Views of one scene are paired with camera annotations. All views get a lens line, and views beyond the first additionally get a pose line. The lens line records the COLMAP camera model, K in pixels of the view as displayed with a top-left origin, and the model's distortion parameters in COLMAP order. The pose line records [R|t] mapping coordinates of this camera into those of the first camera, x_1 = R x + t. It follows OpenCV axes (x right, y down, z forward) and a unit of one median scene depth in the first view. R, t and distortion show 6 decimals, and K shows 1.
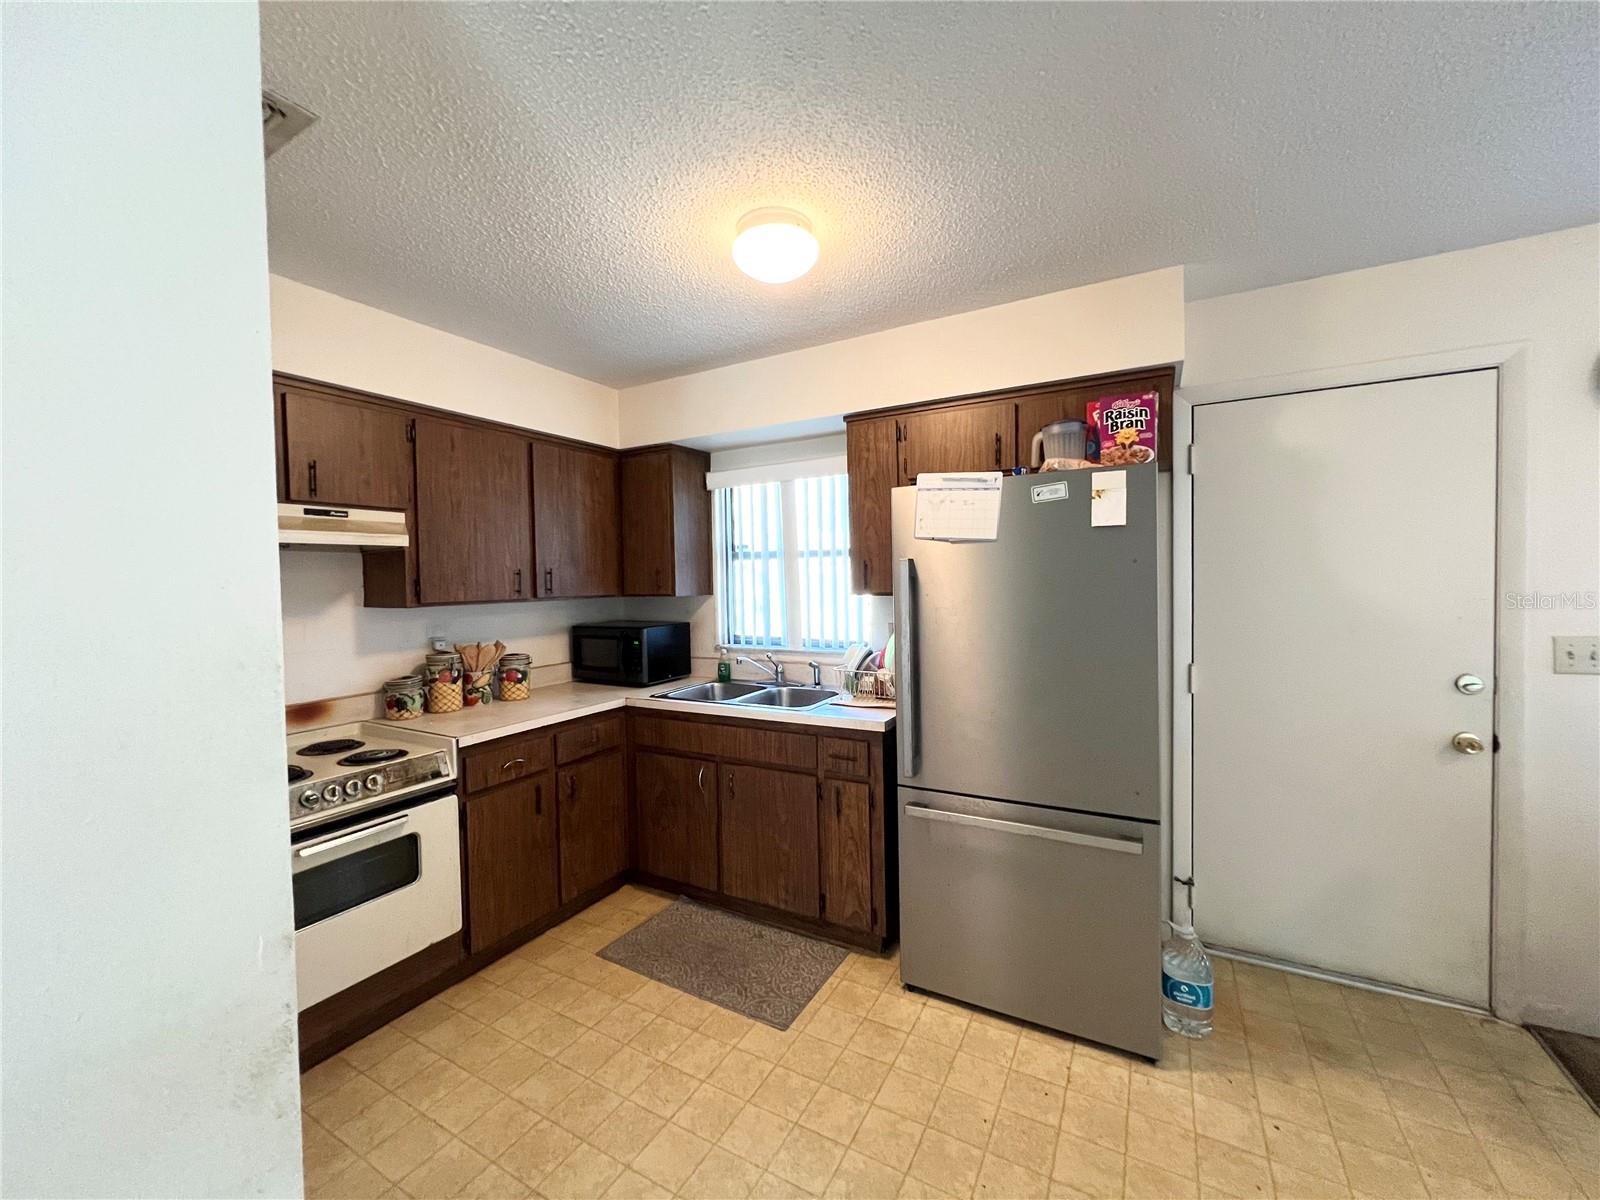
lens RADIAL K [[632.8, 0, 797.0], [0, 632.8, 595.0], [0, 0, 1]] dist [-0.002248, 0.000535]
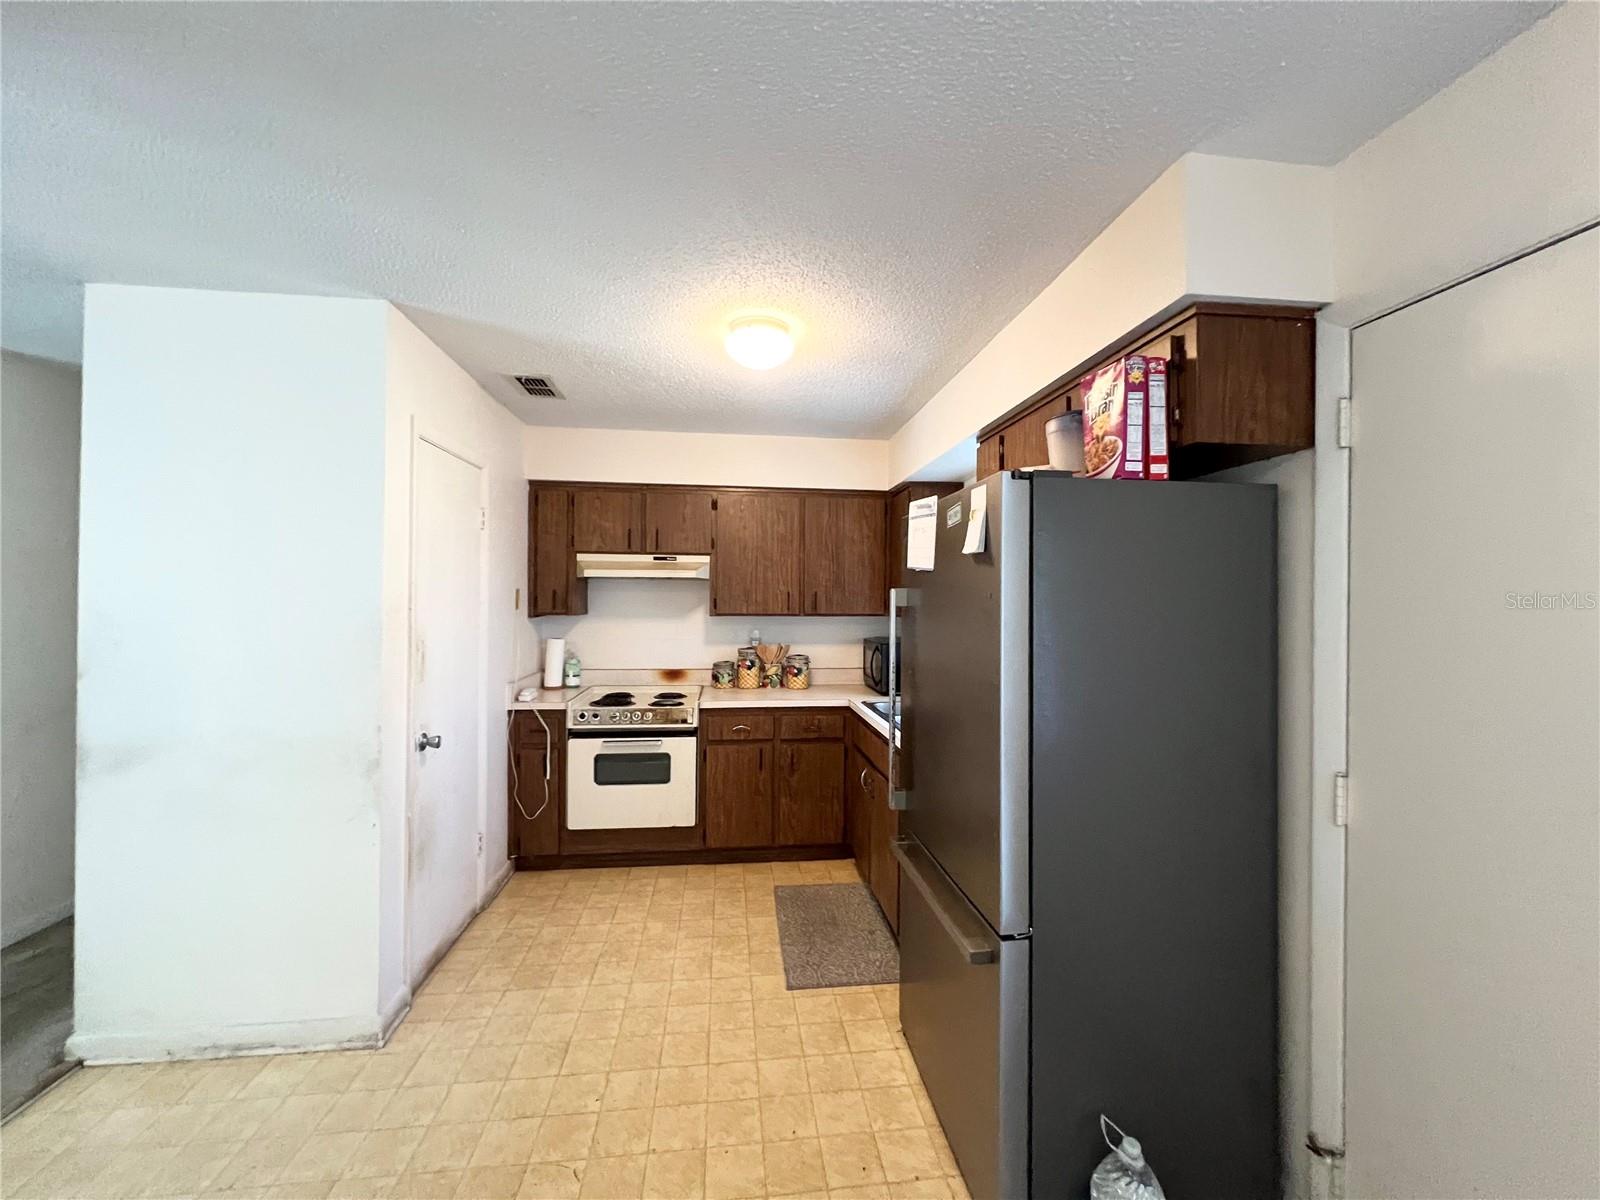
lens RADIAL K [[632.8, 0, 805.7], [0, 632.8, 596.7], [0, 0, 1]] dist [-0.002248, 0.000535]
pose [[0.595289, 0.020413, -0.803253, 0.844957], [-0.041396, 0.999129, -0.005288, -0.031873], [0.802445, 0.036399, 0.595615, 0.273965]]
